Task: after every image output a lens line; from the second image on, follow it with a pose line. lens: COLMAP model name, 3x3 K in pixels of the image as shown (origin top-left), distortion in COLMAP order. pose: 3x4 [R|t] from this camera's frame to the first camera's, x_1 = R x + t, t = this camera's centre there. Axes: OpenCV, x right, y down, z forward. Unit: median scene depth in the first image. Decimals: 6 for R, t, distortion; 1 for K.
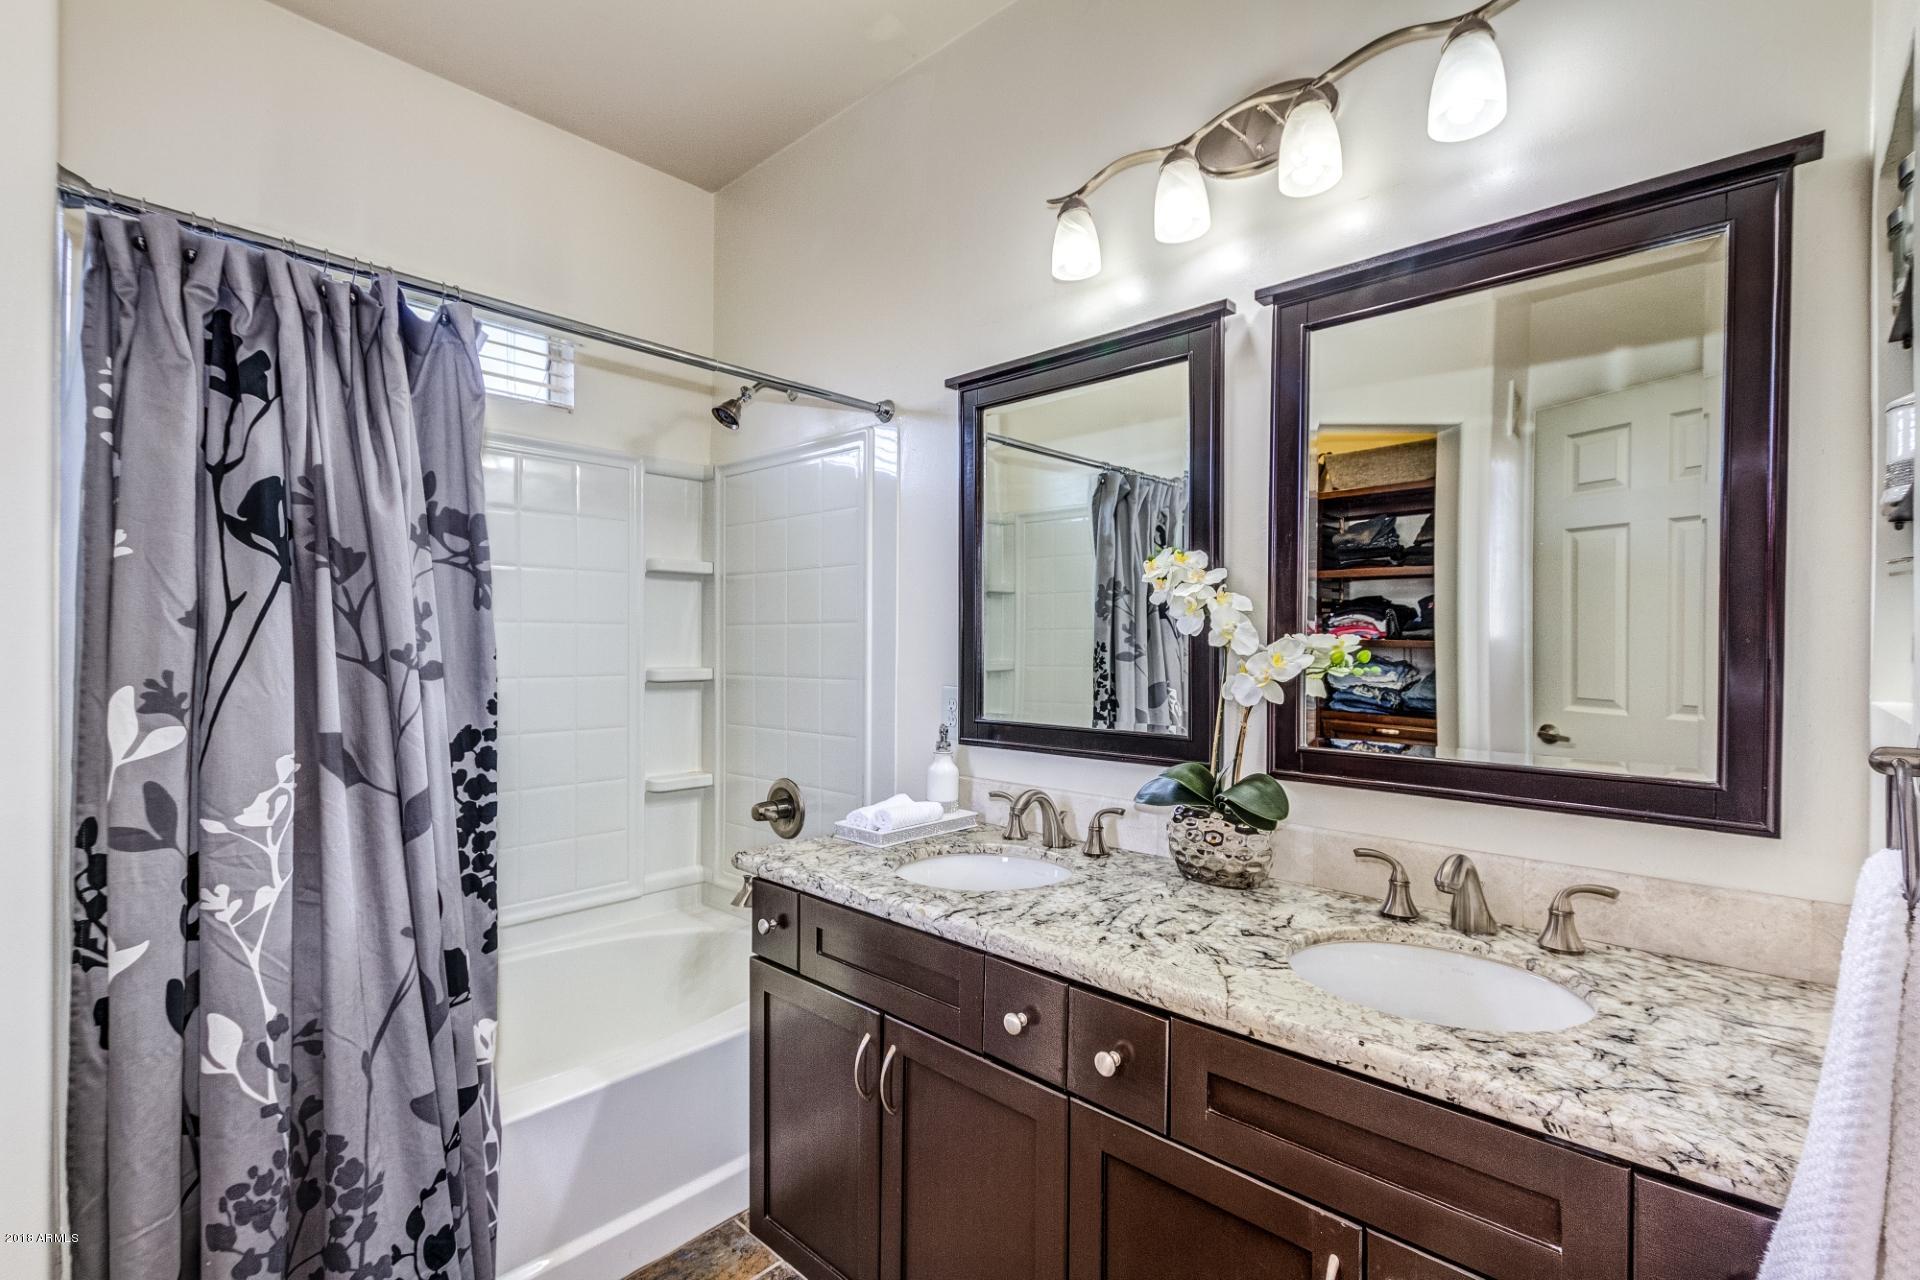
lens RADIAL K [[878.0, 0, 959.7], [0, 878.0, 654.5], [0, 0, 1]] dist [-0.001663, -0.004129]
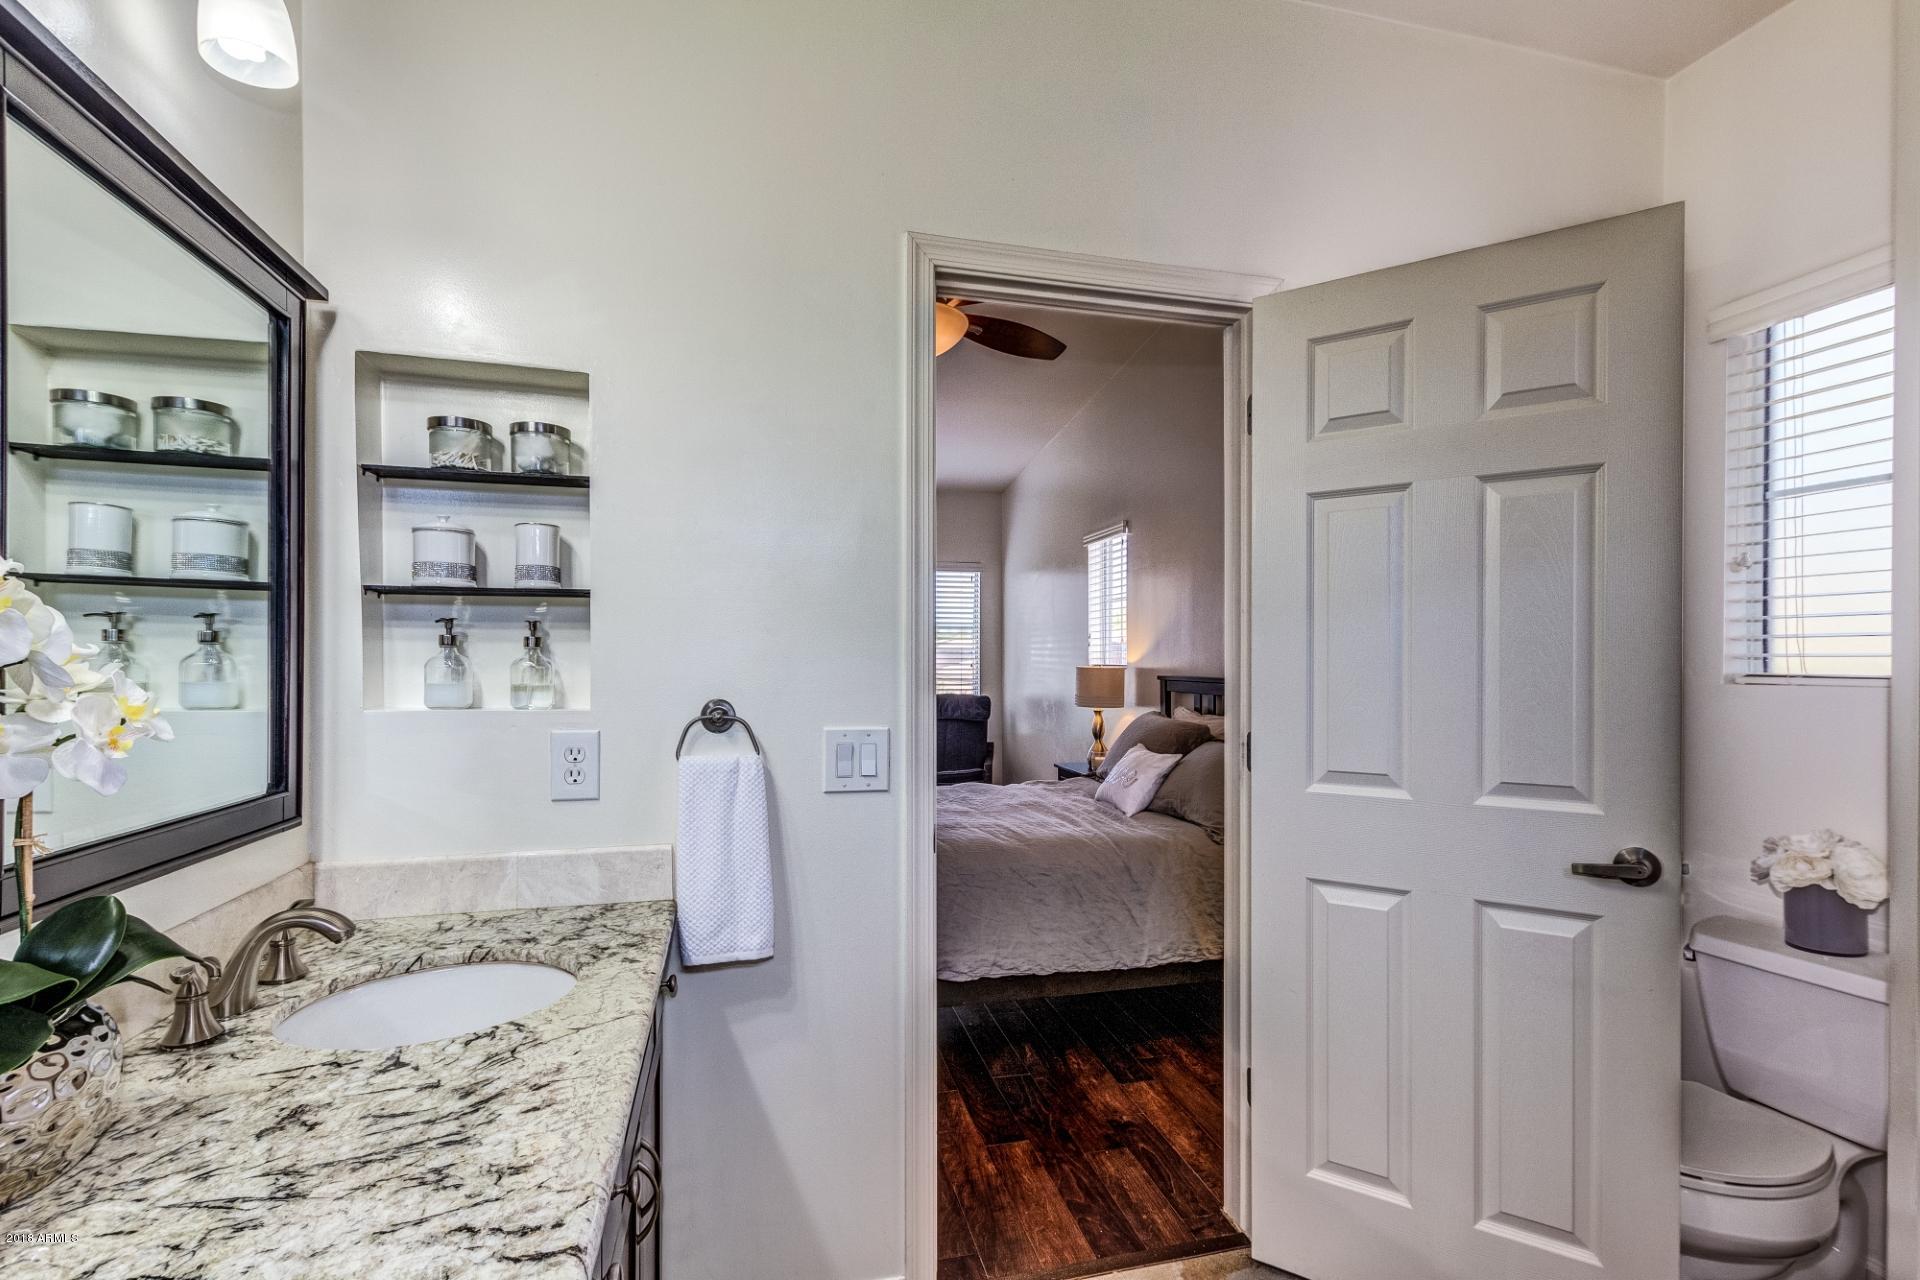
lens RADIAL K [[878.0, 0, 960.5], [0, 878.0, 653.2], [0, 0, 1]] dist [-0.001663, -0.004129]
pose [[-0.840595, -0.006093, 0.541630, -0.496906], [-0.002274, 0.999968, 0.007721, -0.044974], [-0.541660, 0.005258, -0.840581, 1.397583]]
